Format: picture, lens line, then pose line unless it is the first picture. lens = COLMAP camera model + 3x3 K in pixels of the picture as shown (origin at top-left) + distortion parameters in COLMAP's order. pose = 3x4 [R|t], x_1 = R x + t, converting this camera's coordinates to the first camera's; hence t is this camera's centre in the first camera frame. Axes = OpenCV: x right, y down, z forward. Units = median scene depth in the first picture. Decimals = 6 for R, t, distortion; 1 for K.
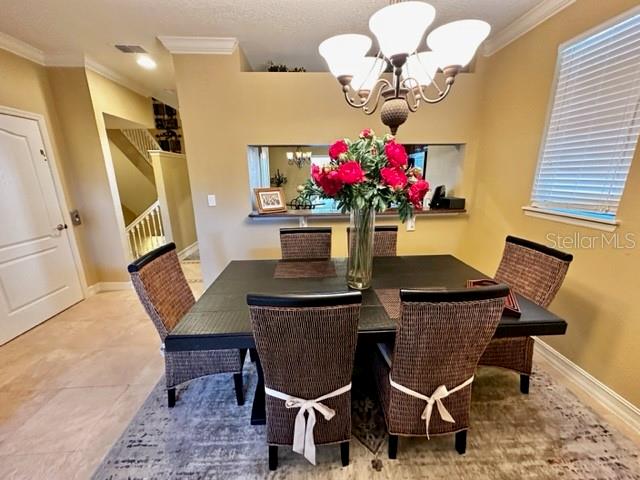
lens RADIAL K [[254.6, 0, 320.0], [0, 254.6, 239.2], [0, 0, 1]] dist [-0.000561, -0.000058]
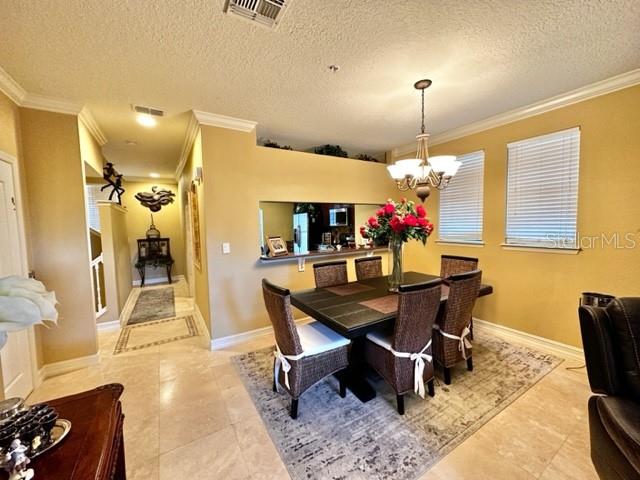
lens RADIAL K [[254.6, 0, 317.0], [0, 254.6, 239.9], [0, 0, 1]] dist [-0.000561, -0.000058]
pose [[0.880018, -0.037801, 0.473434, -1.020389], [0.129559, 0.978129, -0.162724, 0.070263], [-0.456929, 0.204538, 0.865668, -0.208938]]
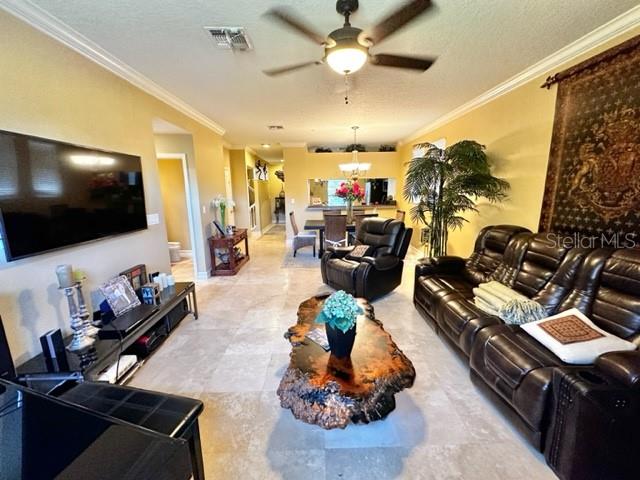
lens RADIAL K [[254.6, 0, 321.1], [0, 254.6, 239.3], [0, 0, 1]] dist [-0.000561, -0.000058]
pose [[0.999637, 0.006629, -0.026126, -0.135760], [-0.008168, 0.998211, -0.059224, 0.627159], [0.025687, 0.059416, 0.997903, -2.492336]]
